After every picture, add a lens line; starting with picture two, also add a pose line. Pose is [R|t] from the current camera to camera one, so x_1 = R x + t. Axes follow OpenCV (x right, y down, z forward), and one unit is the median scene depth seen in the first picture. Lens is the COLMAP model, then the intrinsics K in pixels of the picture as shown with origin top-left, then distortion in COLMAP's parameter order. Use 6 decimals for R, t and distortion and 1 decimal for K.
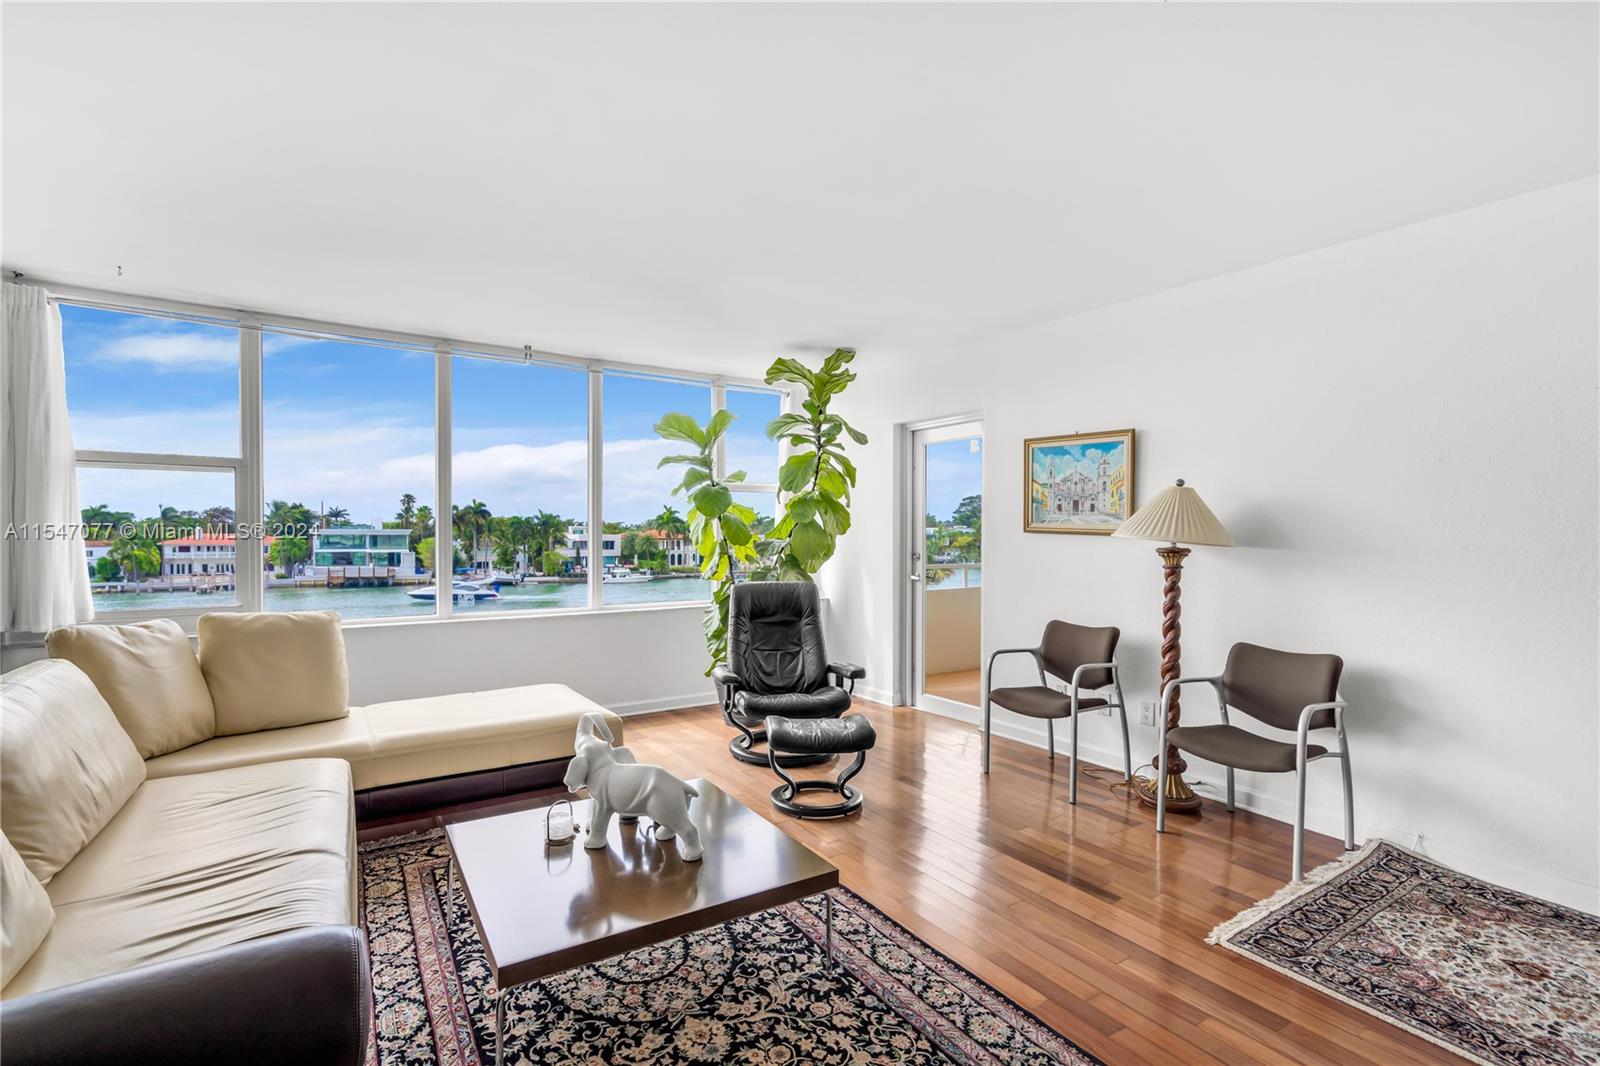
lens RADIAL K [[742.1, 0, 800.0], [0, 742.1, 533.0], [0, 0, 1]] dist [0.000397, 0.000326]
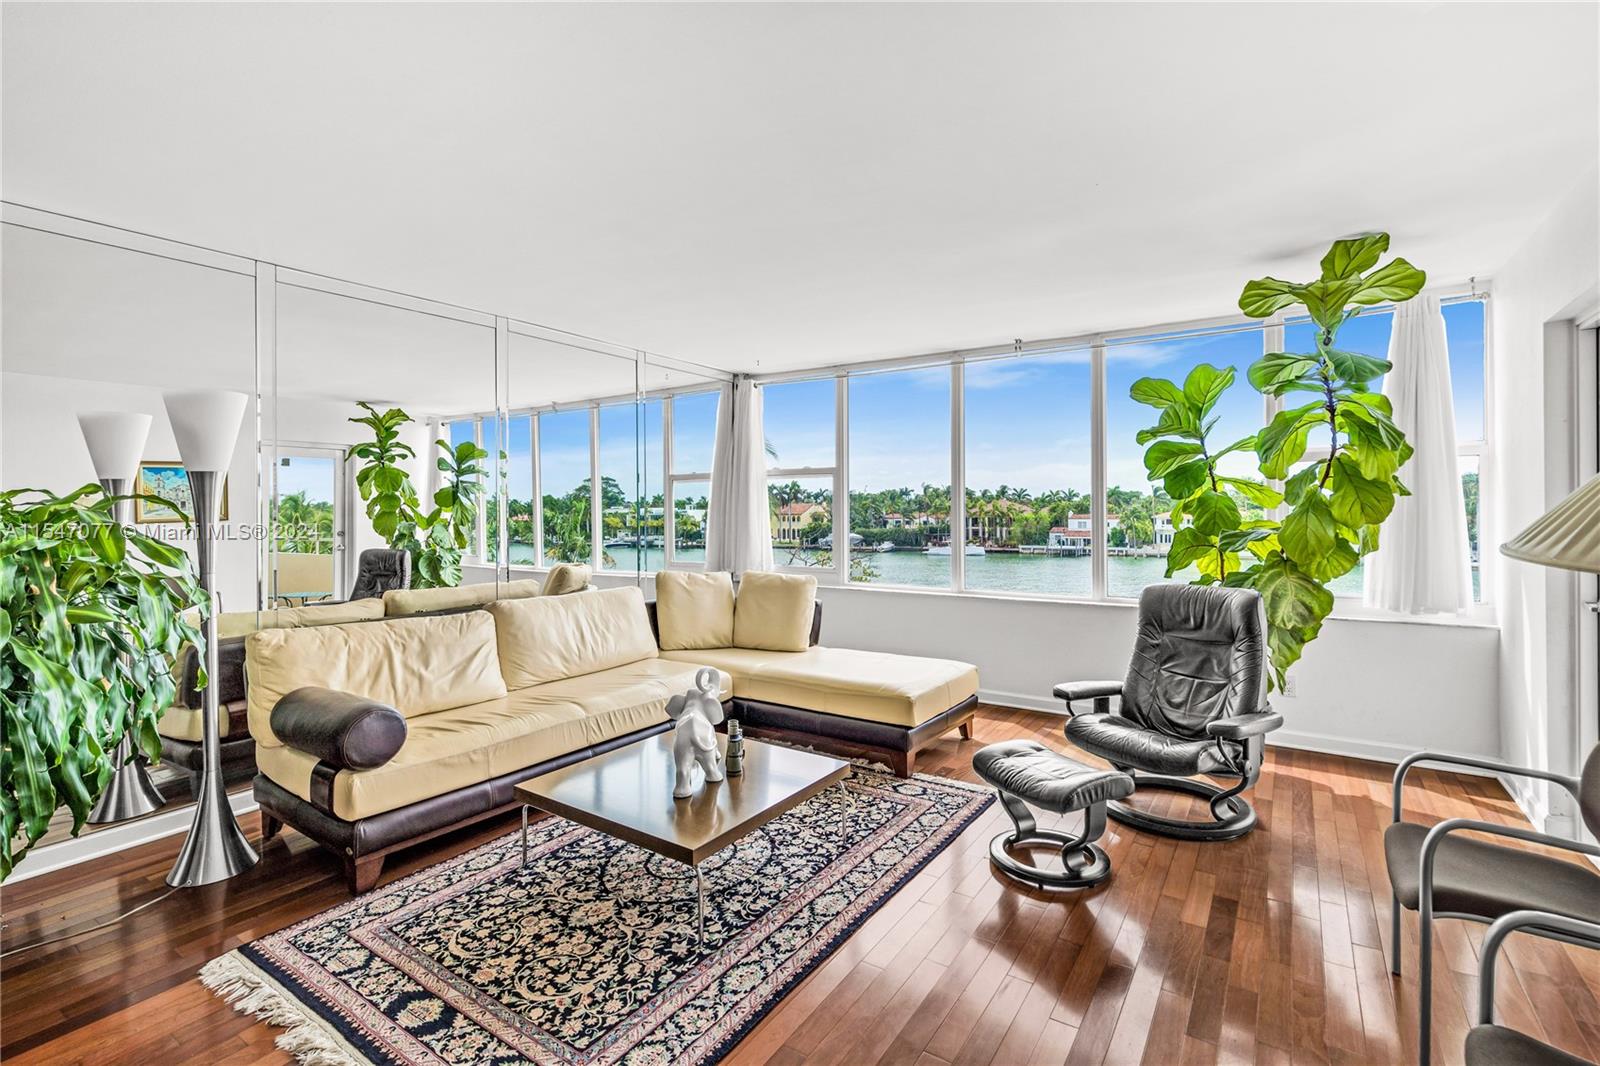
lens RADIAL K [[737.6, 0, 799.0], [0, 737.6, 509.2], [0, 0, 1]] dist [0.002502, 0.000417]
pose [[0.385589, -0.003017, -0.922666, 0.990907], [0.005780, 0.999983, -0.000854, -0.032263], [0.922653, -0.005004, 0.385600, 0.668288]]
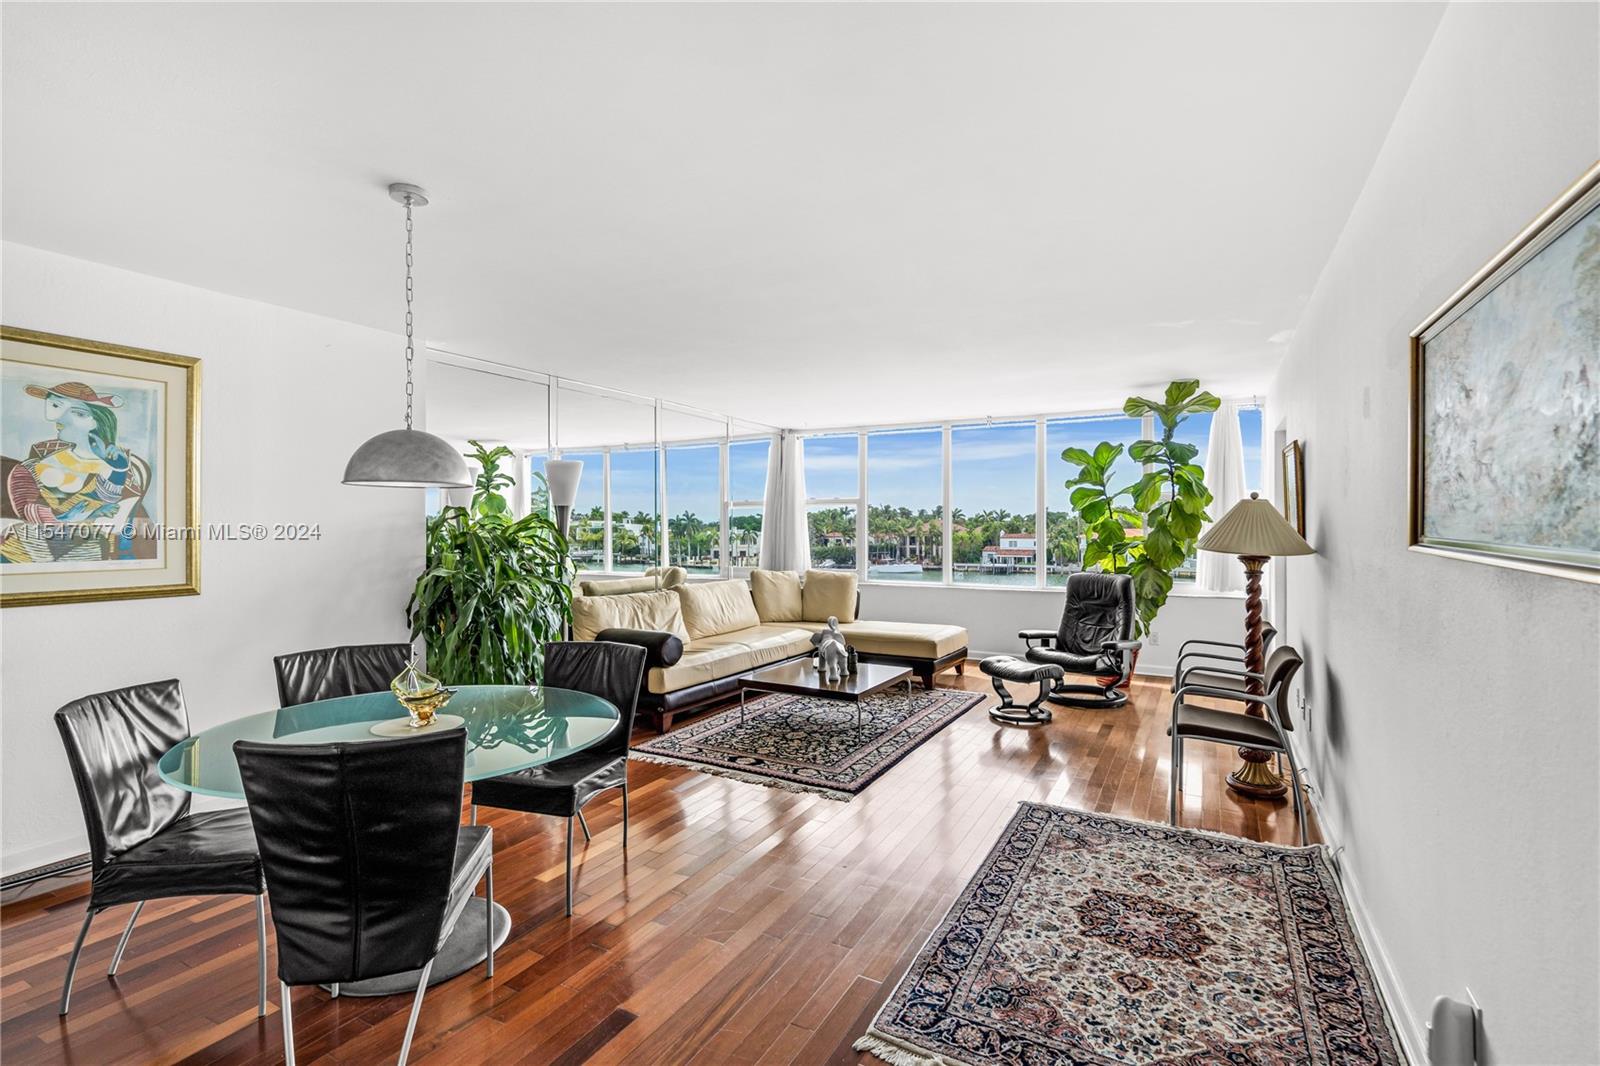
lens RADIAL K [[734.2, 0, 802.3], [0, 734.2, 528.4], [0, 0, 1]] dist [-0.000783, 0.000348]
pose [[0.465229, -0.000315, -0.885190, 1.725568], [0.001286, 0.999999, 0.000320, -0.034752], [0.885189, -0.001288, 0.465229, -0.140297]]
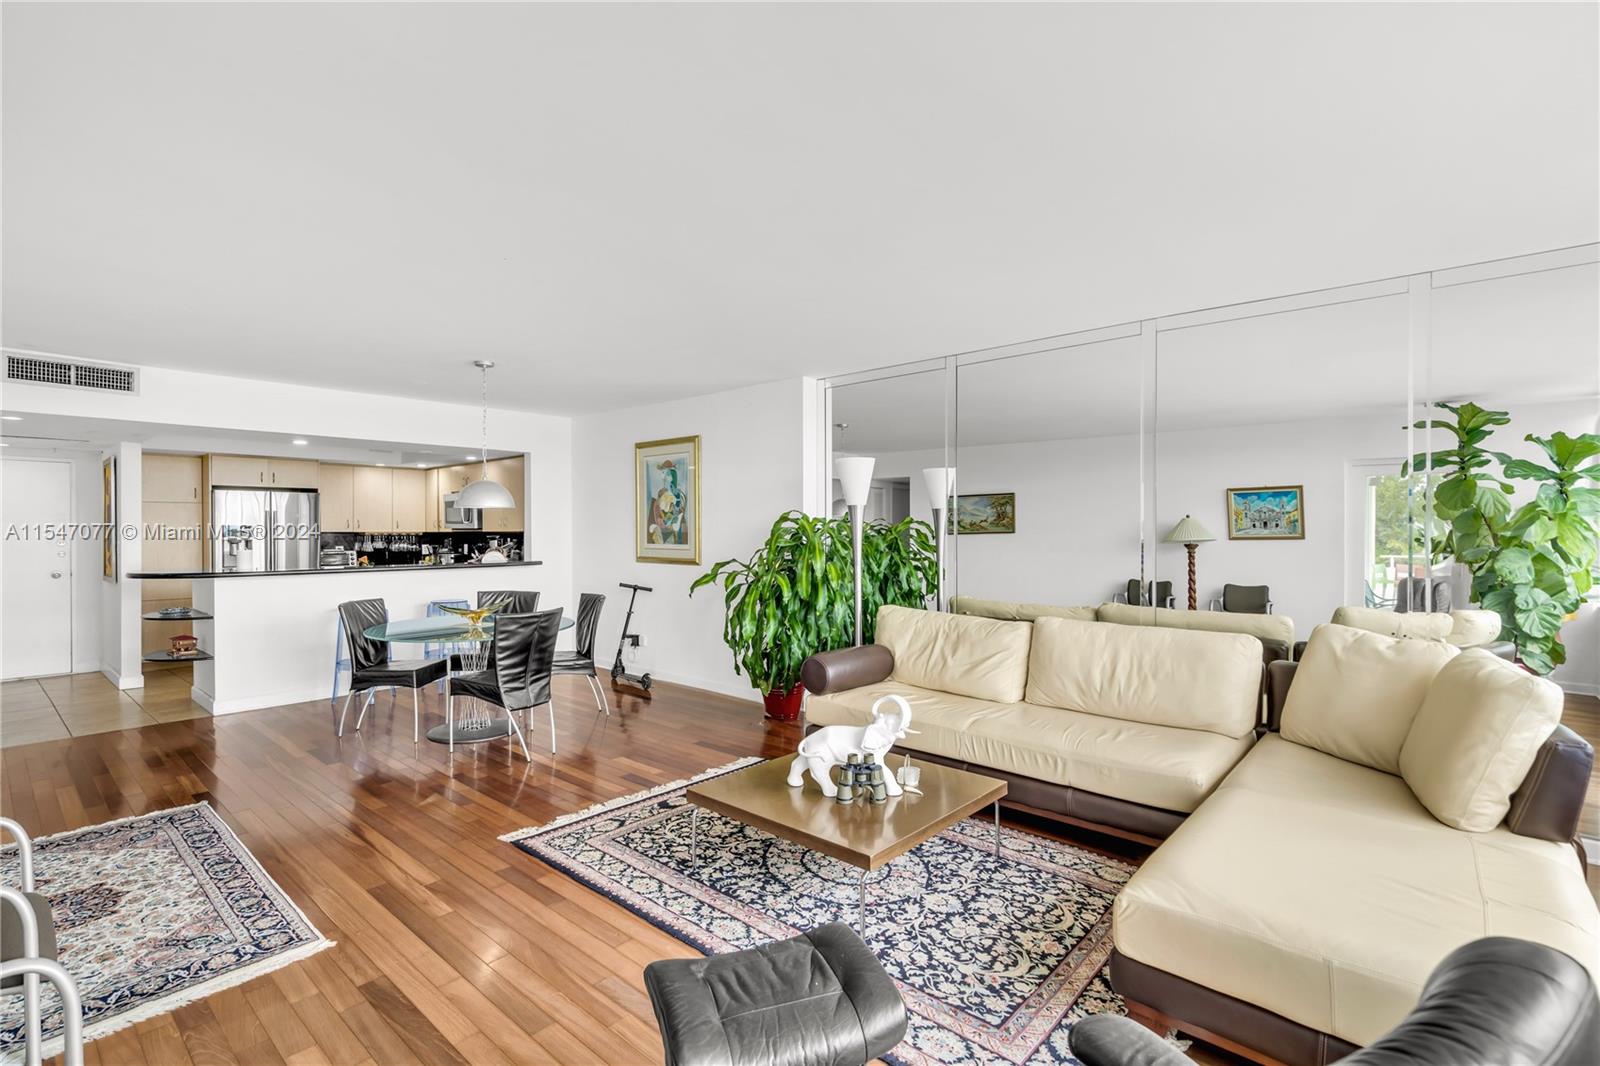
lens RADIAL K [[734.2, 0, 802.3], [0, 734.2, 528.4], [0, 0, 1]] dist [-0.000783, 0.000348]
pose [[-0.964528, -0.001286, -0.263977, 0.188712], [-0.000443, 0.999995, -0.003252, -0.028355], [0.263980, -0.003020, -0.964523, 2.171858]]
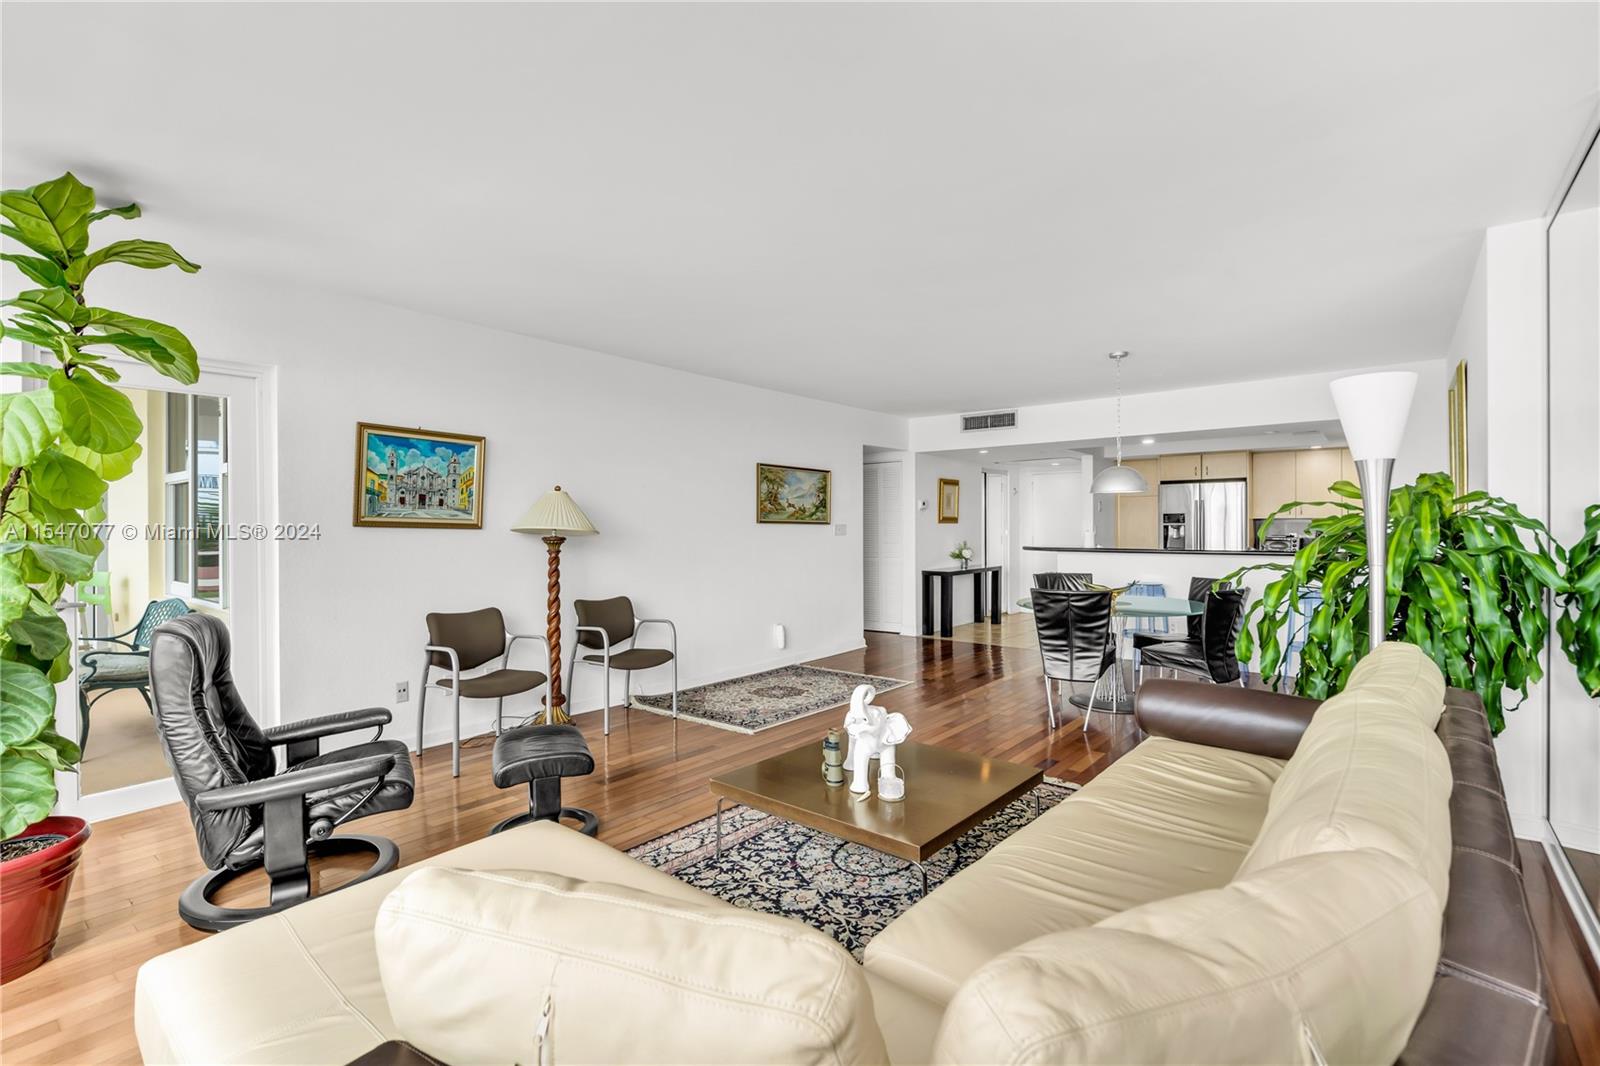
lens RADIAL K [[734.2, 0, 802.3], [0, 734.2, 528.4], [0, 0, 1]] dist [-0.000783, 0.000348]
pose [[-0.298667, -0.006566, 0.954335, -1.337740], [0.003522, 0.999962, 0.007982, -0.007193], [-0.954351, 0.005745, -0.298632, 1.453152]]
